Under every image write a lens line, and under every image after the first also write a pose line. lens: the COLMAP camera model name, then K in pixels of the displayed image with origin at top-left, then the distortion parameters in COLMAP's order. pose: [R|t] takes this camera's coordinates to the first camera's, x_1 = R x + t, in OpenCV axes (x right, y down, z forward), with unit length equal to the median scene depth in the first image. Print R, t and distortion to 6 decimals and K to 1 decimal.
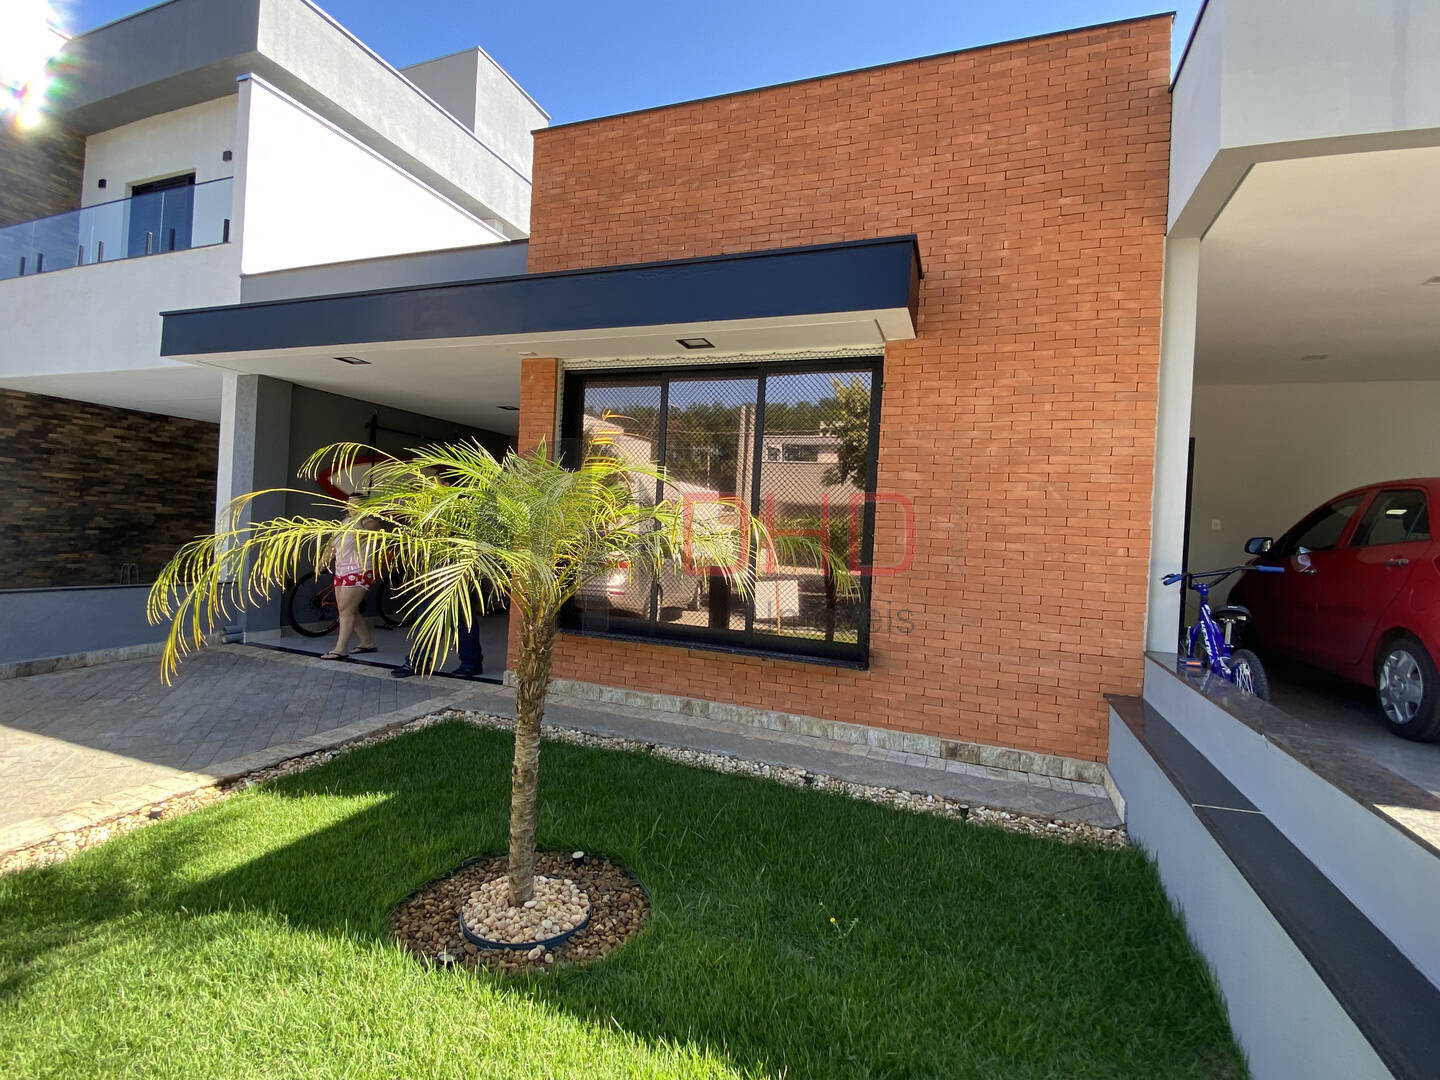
lens RADIAL K [[682.1, 0, 720.0], [0, 682.1, 540.0], [0, 0, 1]] dist [0.042618, -0.042813]
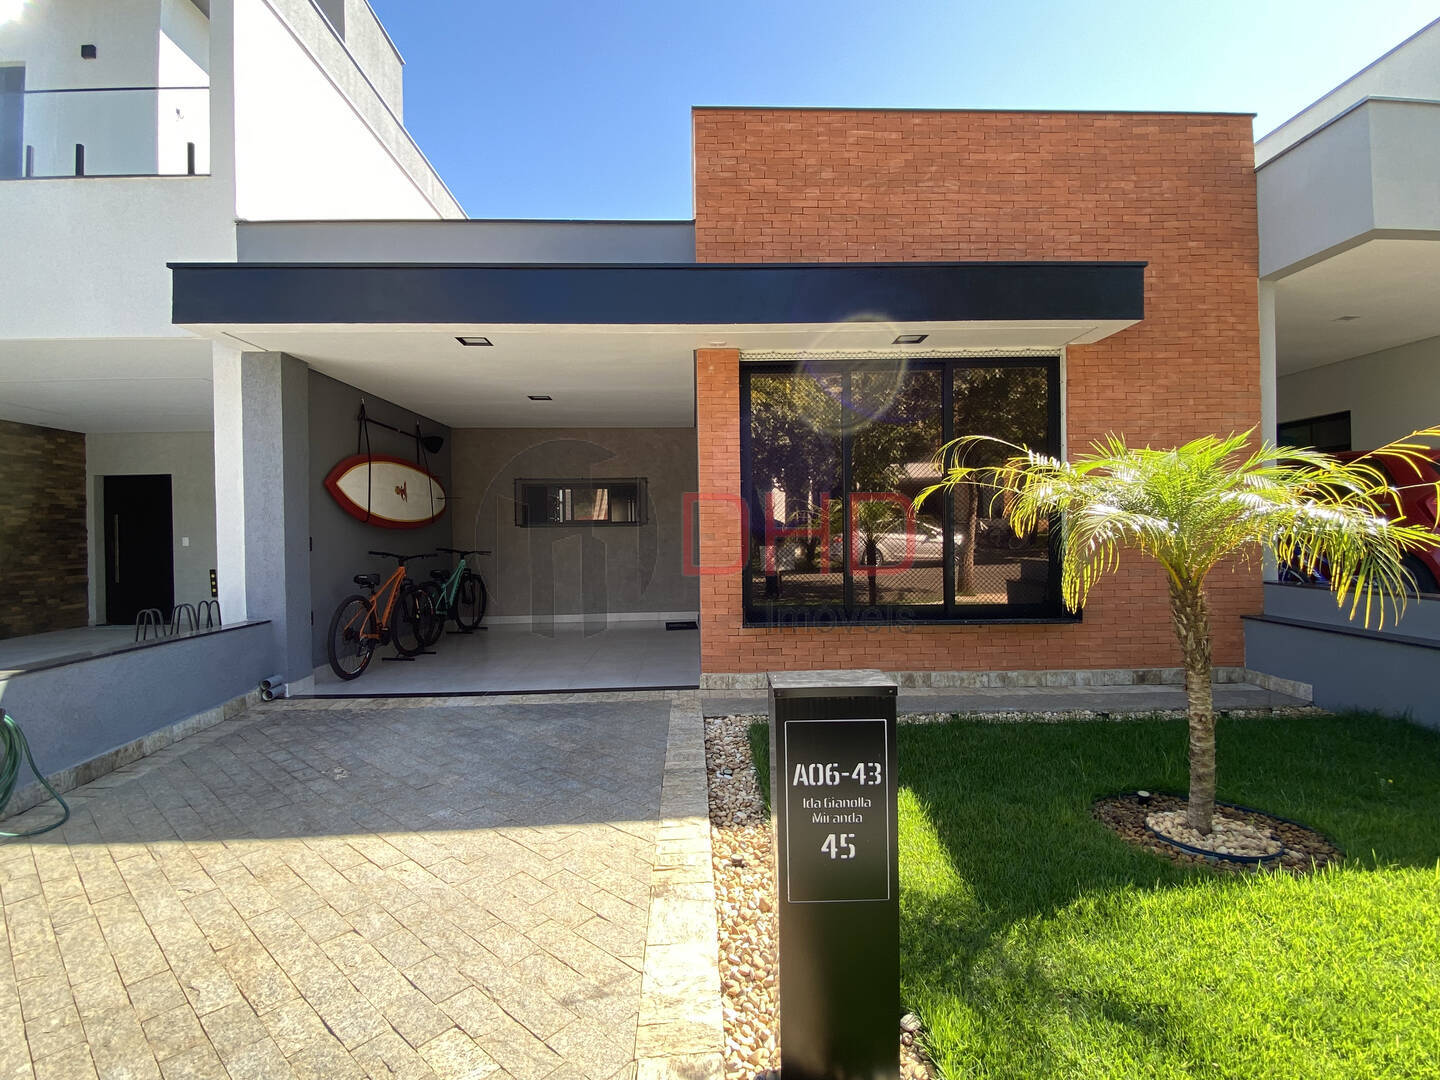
lens RADIAL K [[685.6, 0, 720.0], [0, 685.6, 540.0], [0, 0, 1]] dist [0.023285, -0.025998]
pose [[0.919726, -0.070831, 0.386119, -0.769960], [0.066150, 0.997486, 0.025417, -0.023034], [-0.386948, 0.002165, 0.922099, 0.130717]]
